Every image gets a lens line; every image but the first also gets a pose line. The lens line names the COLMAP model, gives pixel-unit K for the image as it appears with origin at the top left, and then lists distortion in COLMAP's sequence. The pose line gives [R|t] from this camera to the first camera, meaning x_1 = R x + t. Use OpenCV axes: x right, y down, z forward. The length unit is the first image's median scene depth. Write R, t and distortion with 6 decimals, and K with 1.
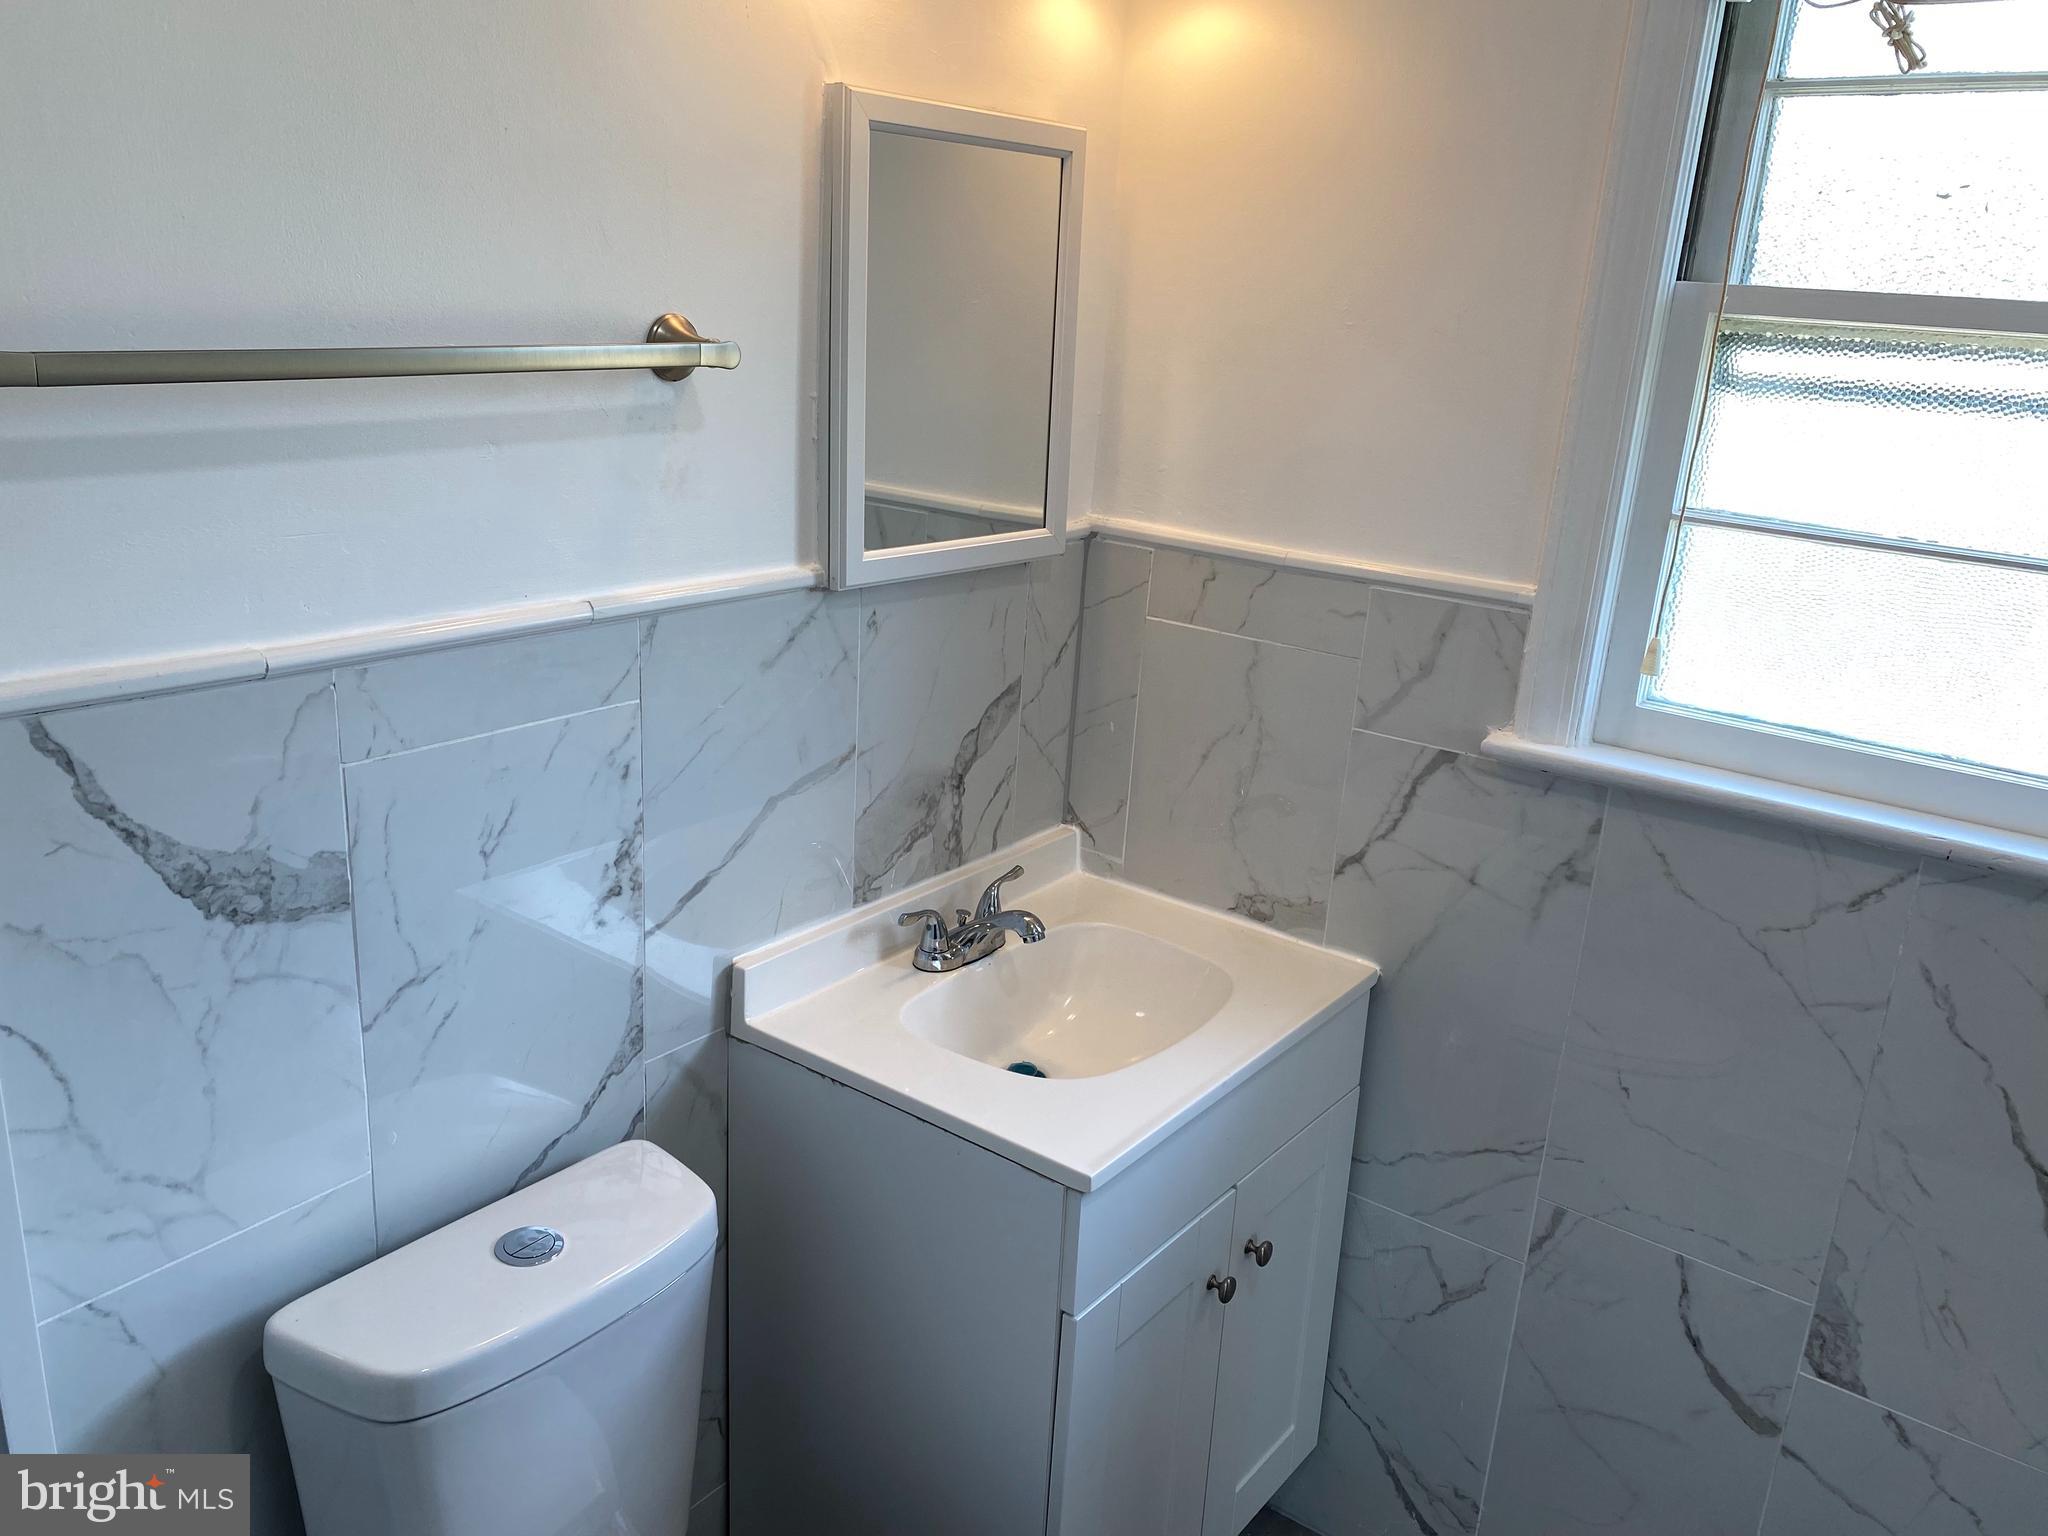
lens RADIAL K [[1557.0, 0, 1033.0], [0, 1557.0, 762.1], [0, 0, 1]] dist [0.057115, -0.062567]
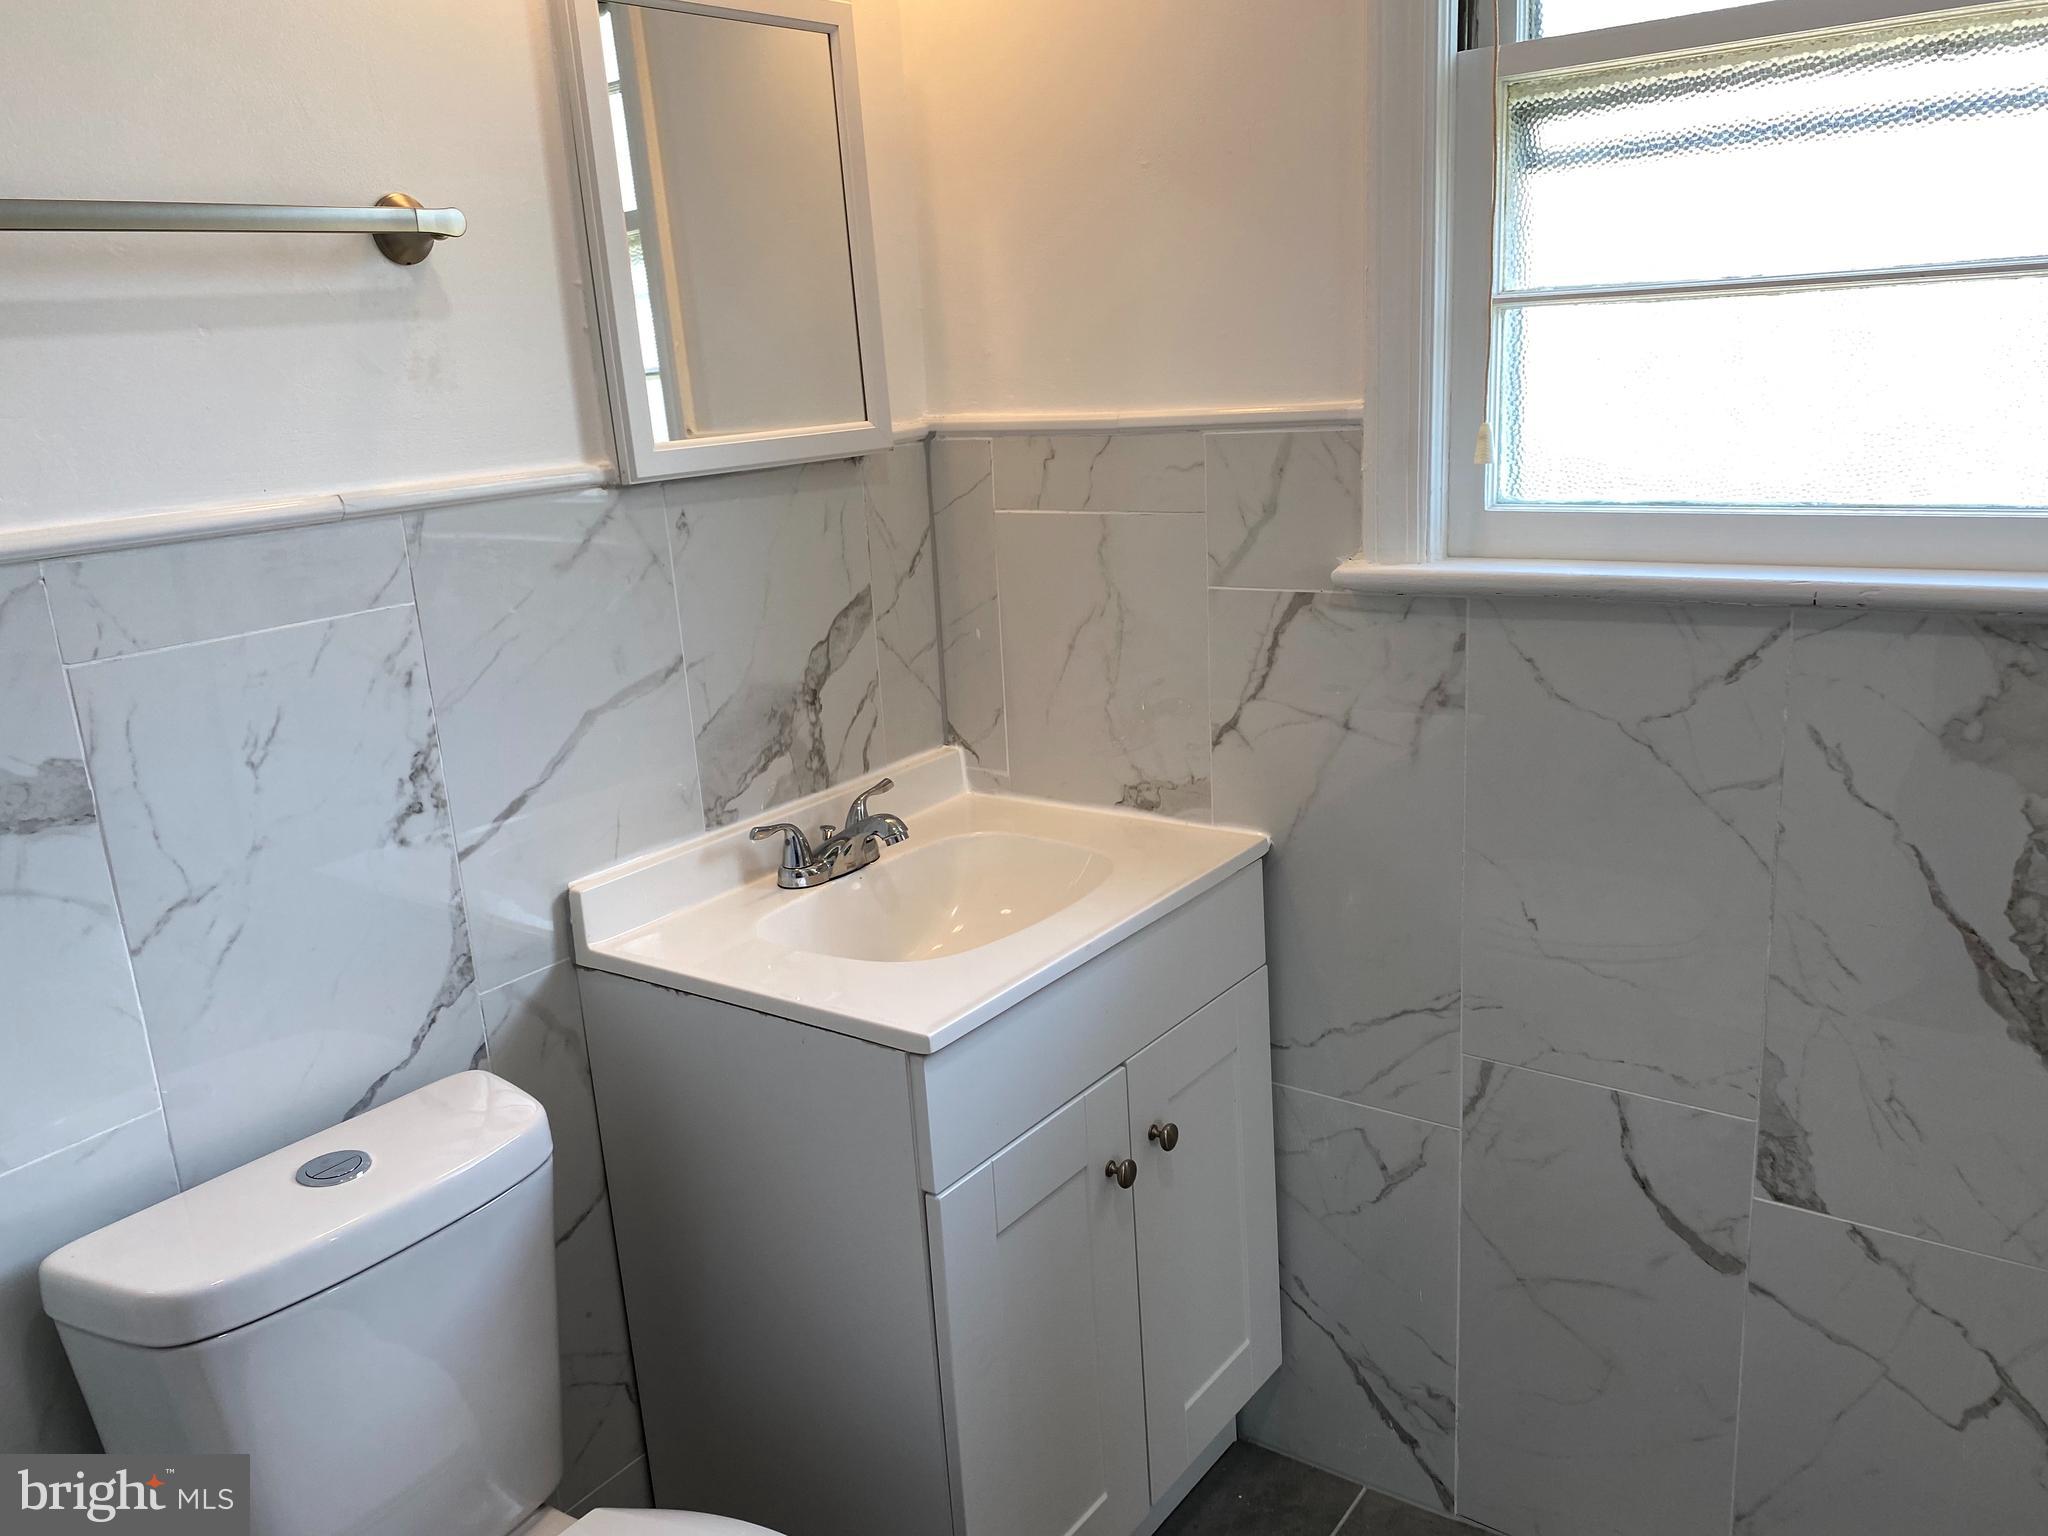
lens RADIAL K [[1557.0, 0, 1022.4], [0, 1557.0, 776.2], [0, 0, 1]] dist [0.057115, -0.062567]
pose [[0.992554, -0.117332, -0.032722, 0.119972], [0.115874, 0.992316, -0.043375, 0.132698], [0.037560, 0.039260, 0.998523, 0.052237]]
